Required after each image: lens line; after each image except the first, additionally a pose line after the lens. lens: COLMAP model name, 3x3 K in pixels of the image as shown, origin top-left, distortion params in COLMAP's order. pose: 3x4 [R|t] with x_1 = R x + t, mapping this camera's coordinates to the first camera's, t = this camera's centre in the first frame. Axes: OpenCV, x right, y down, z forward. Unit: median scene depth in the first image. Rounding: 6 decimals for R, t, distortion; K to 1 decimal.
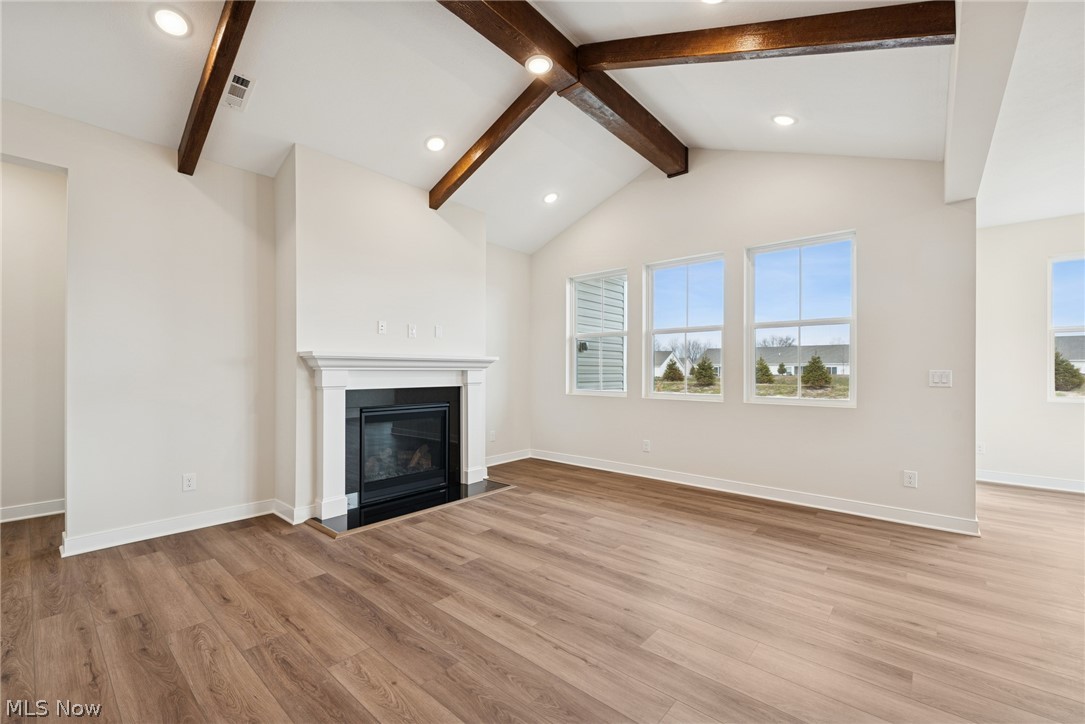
lens RADIAL K [[454.7, 0, 552.4], [0, 454.7, 371.2], [0, 0, 1]] dist [0.000138, -0.000774]
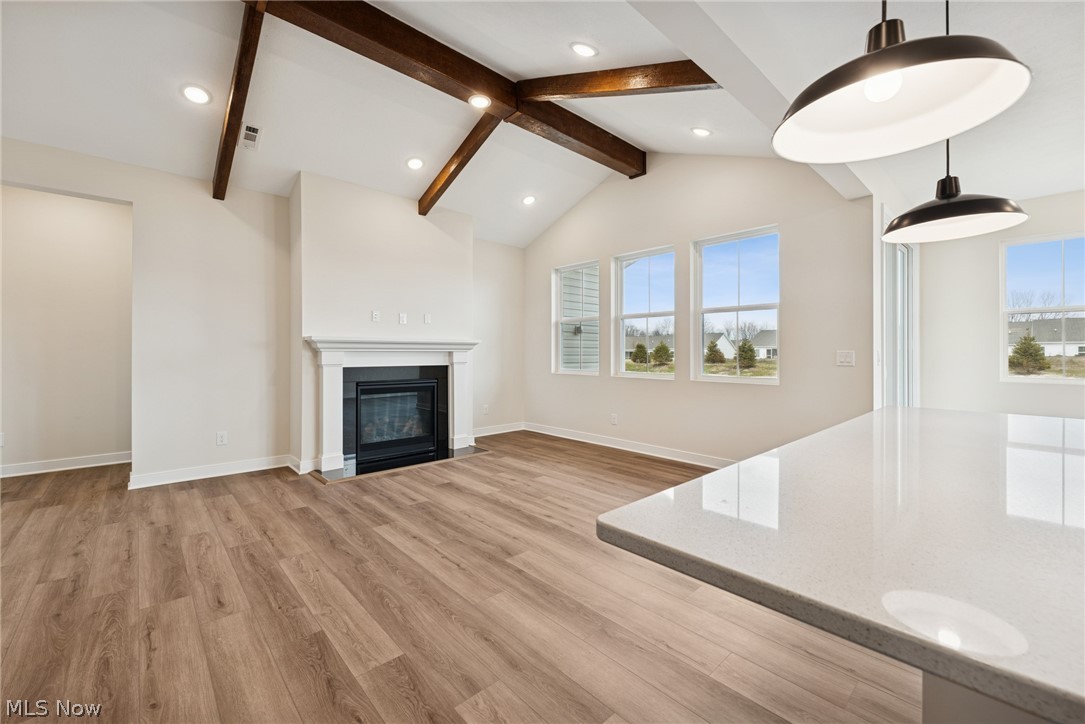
lens RADIAL K [[454.7, 0, 567.8], [0, 454.7, 353.3], [0, 0, 1]] dist [0.000138, -0.000774]
pose [[0.994493, -0.000547, -0.104804, 0.281373], [0.000492, 1.000000, -0.000552, 0.003987], [0.104804, 0.000497, 0.994493, -0.161250]]
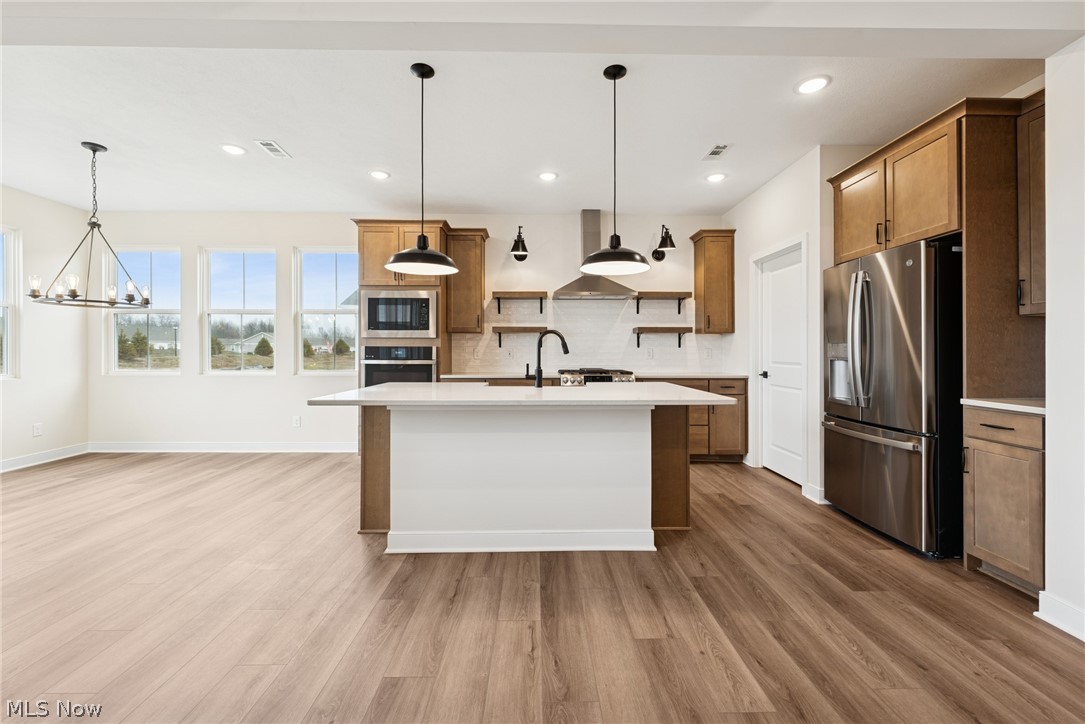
lens RADIAL K [[454.7, 0, 559.3], [0, 454.7, 358.3], [0, 0, 1]] dist [0.000138, -0.000774]
pose [[-0.658766, -0.011451, 0.752261, -0.040090], [-0.001199, 0.999899, 0.014171, 0.012388], [-0.752347, 0.008433, -0.658713, 0.652689]]
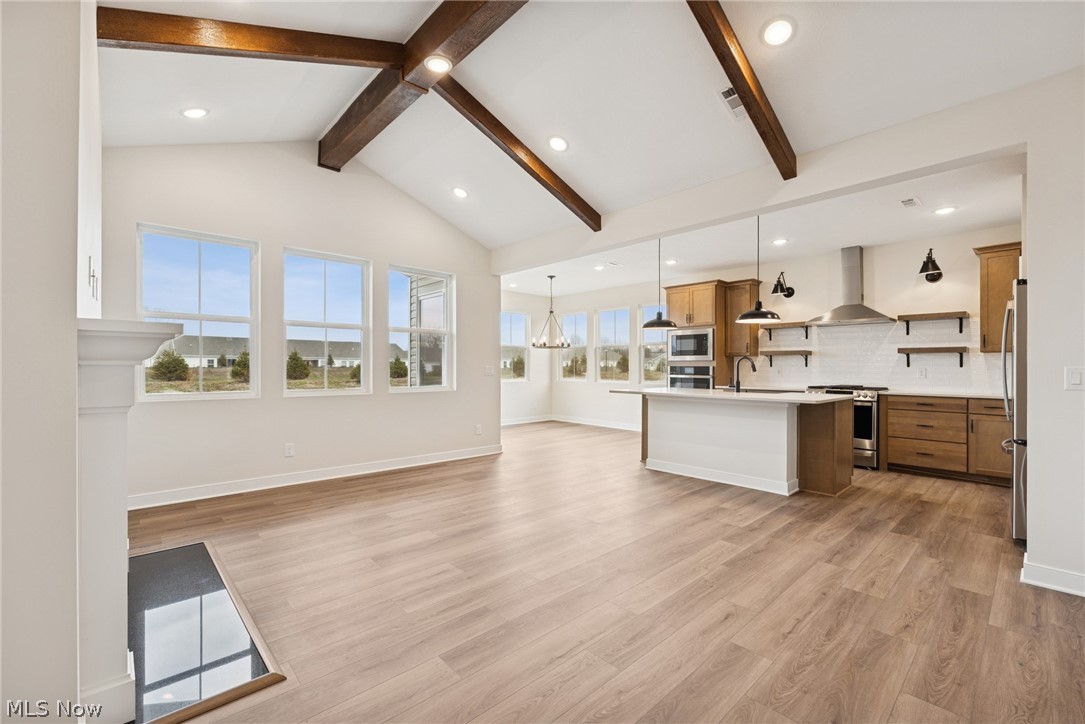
lens RADIAL K [[454.7, 0, 541.4], [0, 454.7, 364.1], [0, 0, 1]] dist [0.000138, -0.000774]
pose [[0.112399, 0.003705, 0.993656, -0.857024], [-0.002897, 0.999990, -0.003401, -0.003882], [-0.993659, -0.002496, 0.112409, 0.556485]]
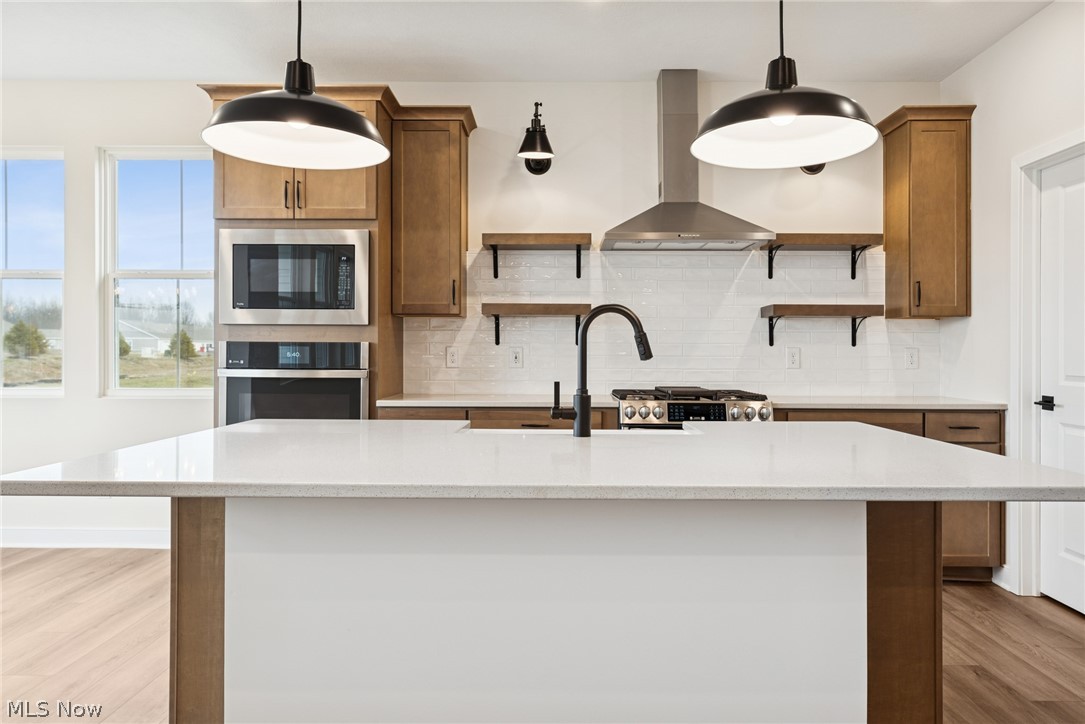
lens RADIAL K [[767.7, 0, 567.4], [0, 767.7, 361.4], [0, 0, 1]] dist [-0.033228, -0.002217]
pose [[-0.626950, -0.011564, 0.778974, 0.155444], [-0.004468, 0.999927, 0.011248, 0.011266], [-0.779047, 0.003572, -0.626955, 0.515525]]
